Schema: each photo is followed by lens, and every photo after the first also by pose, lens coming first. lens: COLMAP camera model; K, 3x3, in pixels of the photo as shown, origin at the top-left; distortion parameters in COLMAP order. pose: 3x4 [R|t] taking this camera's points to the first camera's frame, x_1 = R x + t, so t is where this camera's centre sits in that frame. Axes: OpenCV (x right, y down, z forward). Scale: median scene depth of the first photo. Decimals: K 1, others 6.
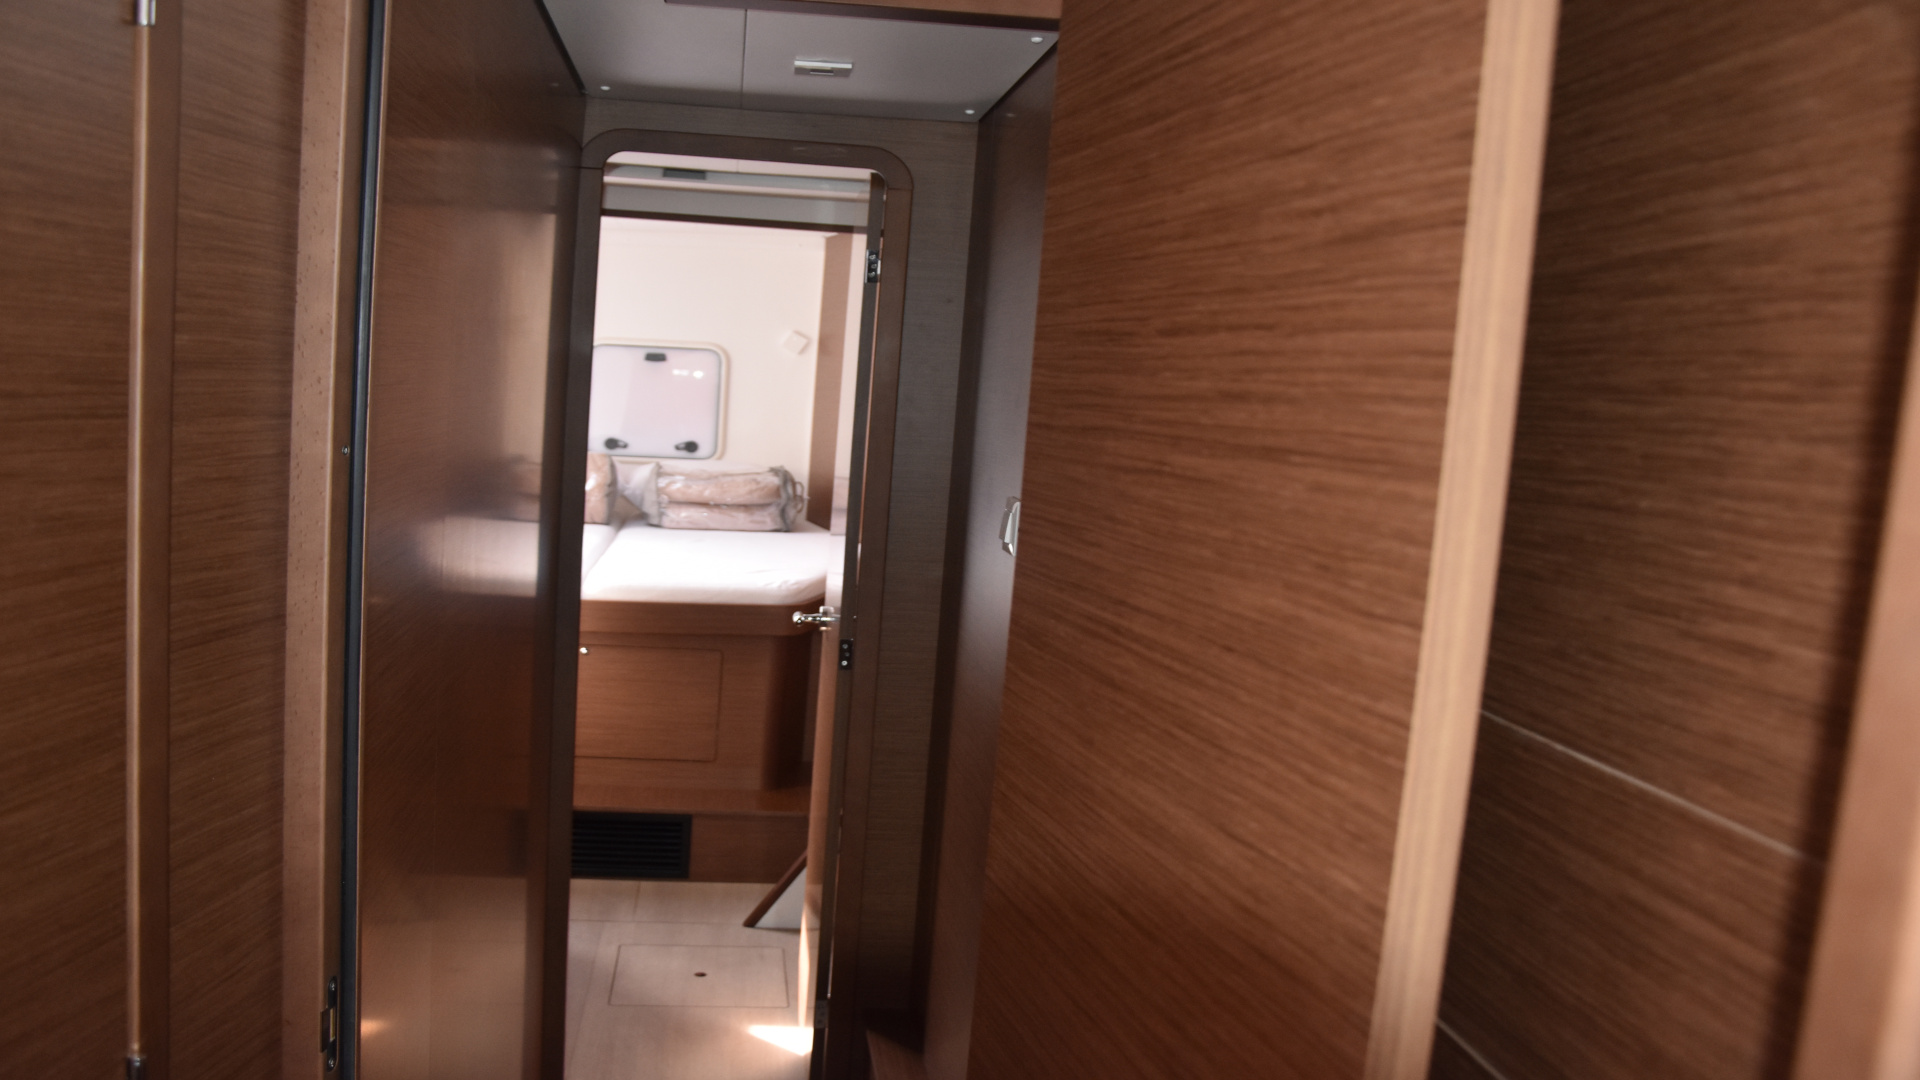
lens RADIAL K [[1545.8, 0, 960.0], [0, 1545.8, 540.0], [0, 0, 1]] dist [-0.199992, 0.178334]
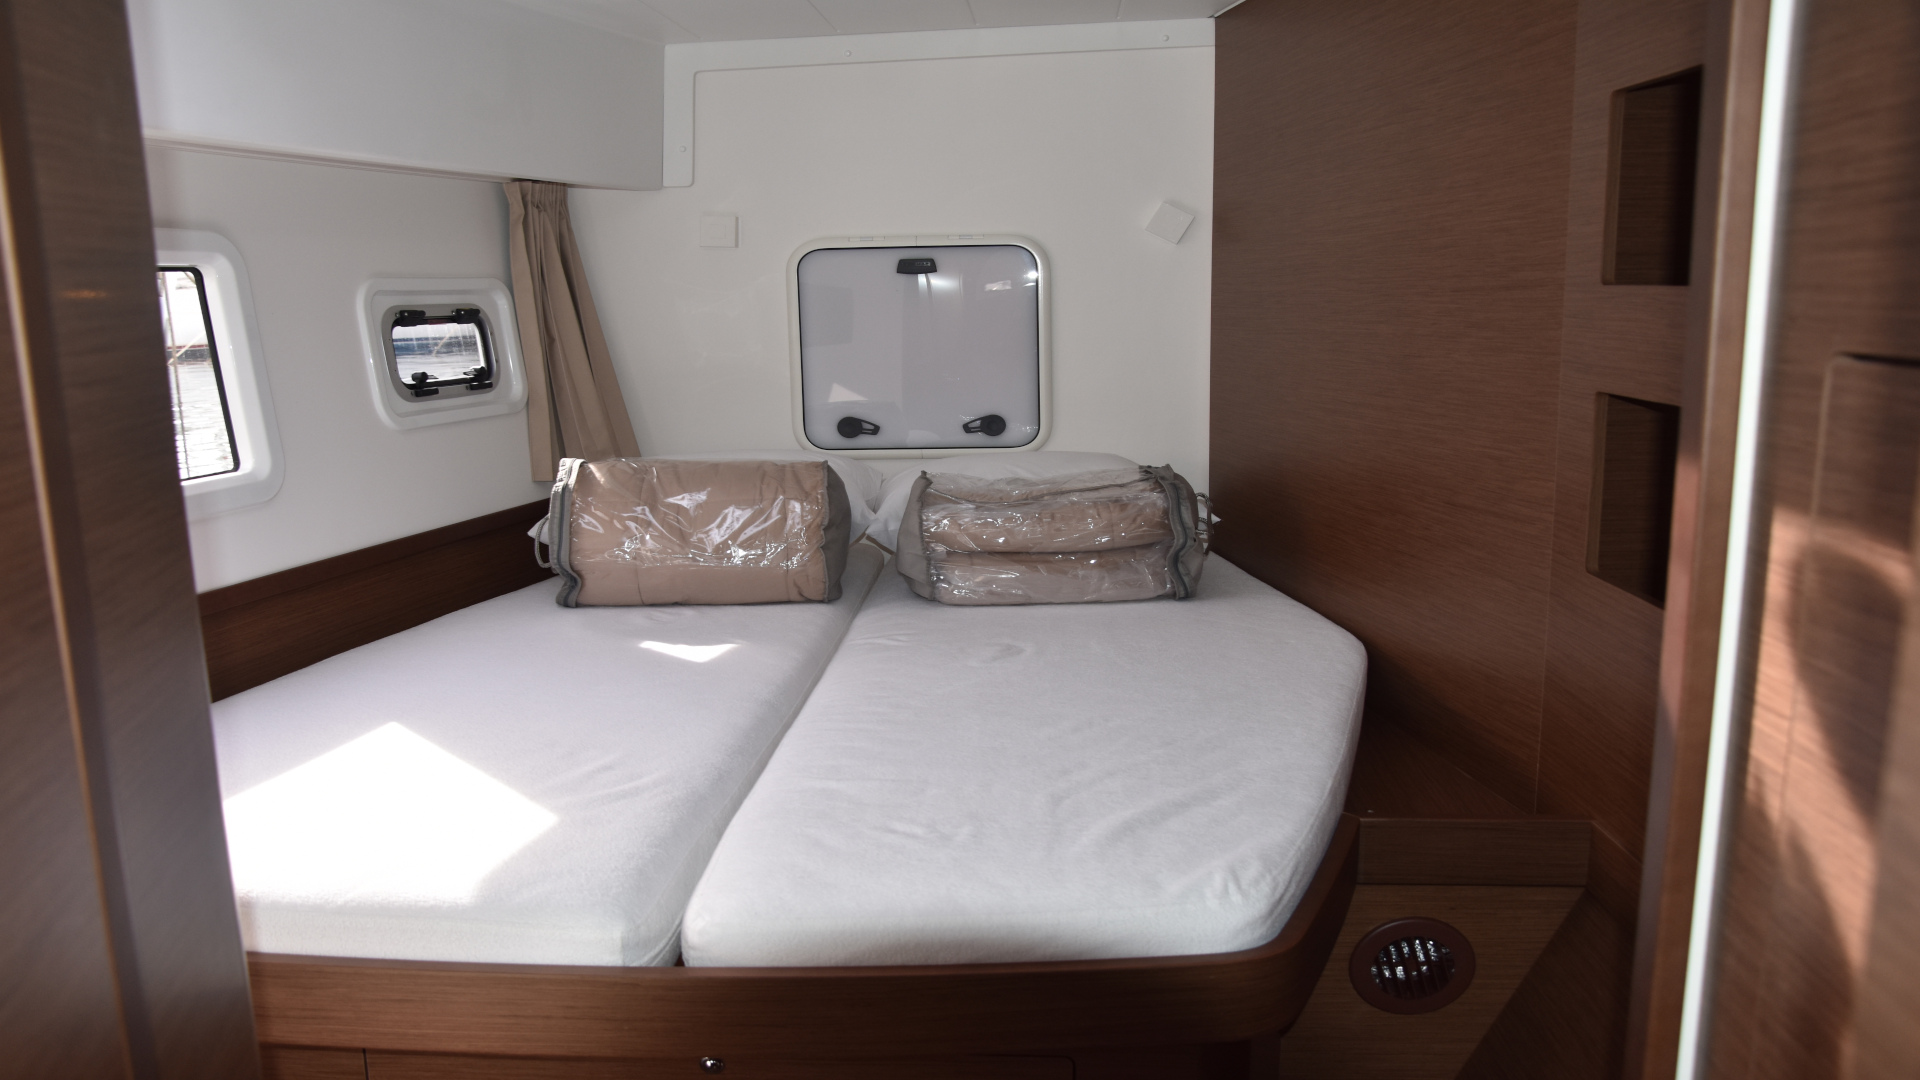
lens RADIAL K [[1545.8, 0, 960.0], [0, 1545.8, 540.0], [0, 0, 1]] dist [-0.199992, 0.178334]
pose [[0.974576, -0.039906, -0.220475, -0.072775], [0.054200, 0.996776, 0.059166, -0.057763], [0.217403, -0.069612, 0.973597, 0.499953]]
